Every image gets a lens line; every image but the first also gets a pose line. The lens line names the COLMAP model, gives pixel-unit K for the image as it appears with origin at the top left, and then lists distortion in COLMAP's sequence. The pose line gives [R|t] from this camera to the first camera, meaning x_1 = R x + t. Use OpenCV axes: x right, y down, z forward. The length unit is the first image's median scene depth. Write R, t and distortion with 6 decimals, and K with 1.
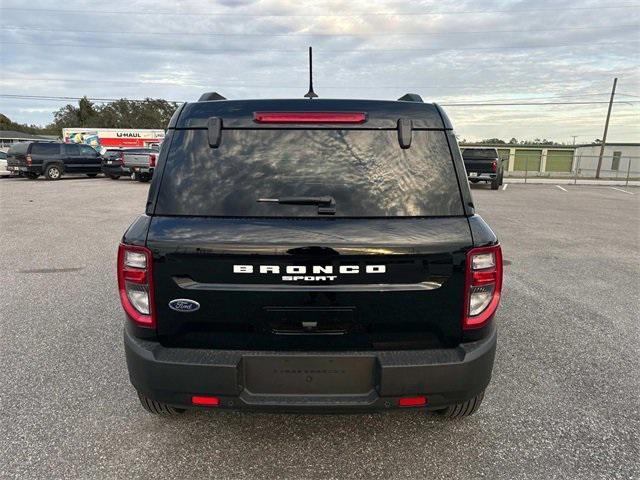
lens RADIAL K [[483.5, 0, 322.8], [0, 483.5, 239.8], [0, 0, 1]] dist [-0.003563, -0.005209]
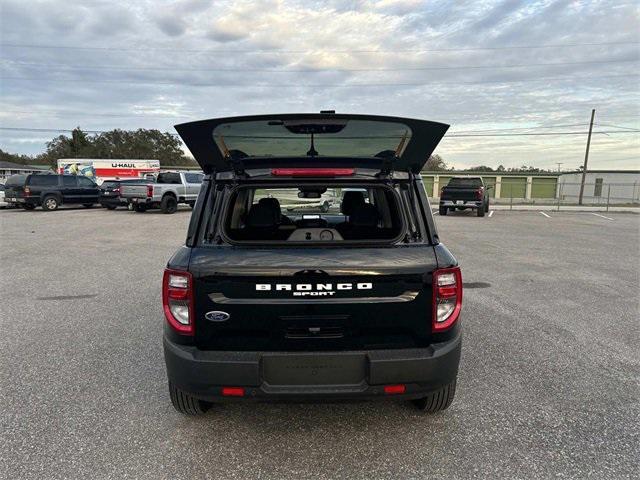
lens RADIAL K [[491.2, 0, 324.4], [0, 491.2, 213.8], [0, 0, 1]] dist [-0.004186, -0.007518]
pose [[0.999704, -0.008221, 0.022919, -0.003300], [0.010658, 0.994061, -0.108303, 0.001008], [-0.021893, 0.108515, 0.993854, -0.040497]]
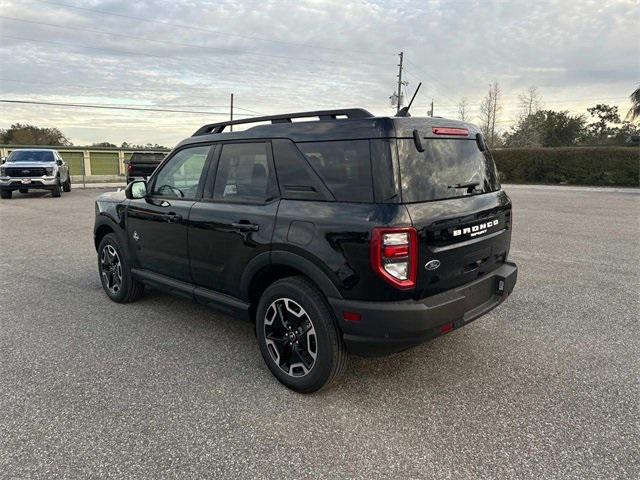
lens RADIAL K [[491.2, 0, 324.4], [0, 491.2, 213.8], [0, 0, 1]] dist [-0.004186, -0.007518]
pose [[0.678956, -0.086277, 0.729092, -0.176243], [0.131743, 0.991269, -0.005382, -0.004721], [-0.722262, 0.099707, 0.684394, 0.030968]]
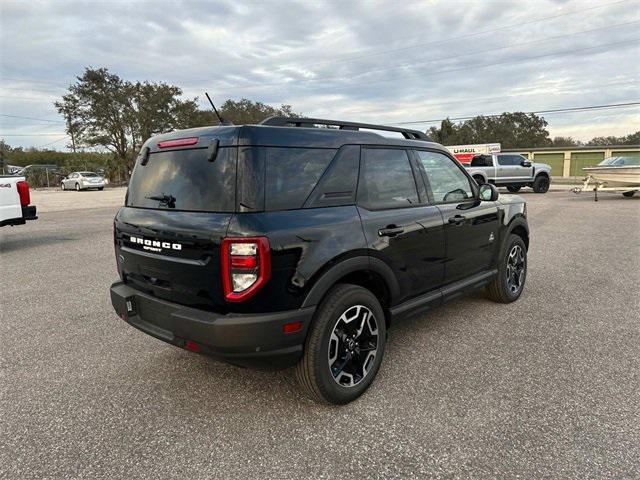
lens RADIAL K [[469.9, 0, 321.6], [0, 469.9, 257.2], [0, 0, 1]] dist [0.033998, -0.004305]
pose [[0.732560, 0.095758, -0.673934, 0.158037], [-0.088583, 0.995047, 0.045096, -0.001068], [0.674914, 0.026664, 0.737414, 0.029869]]
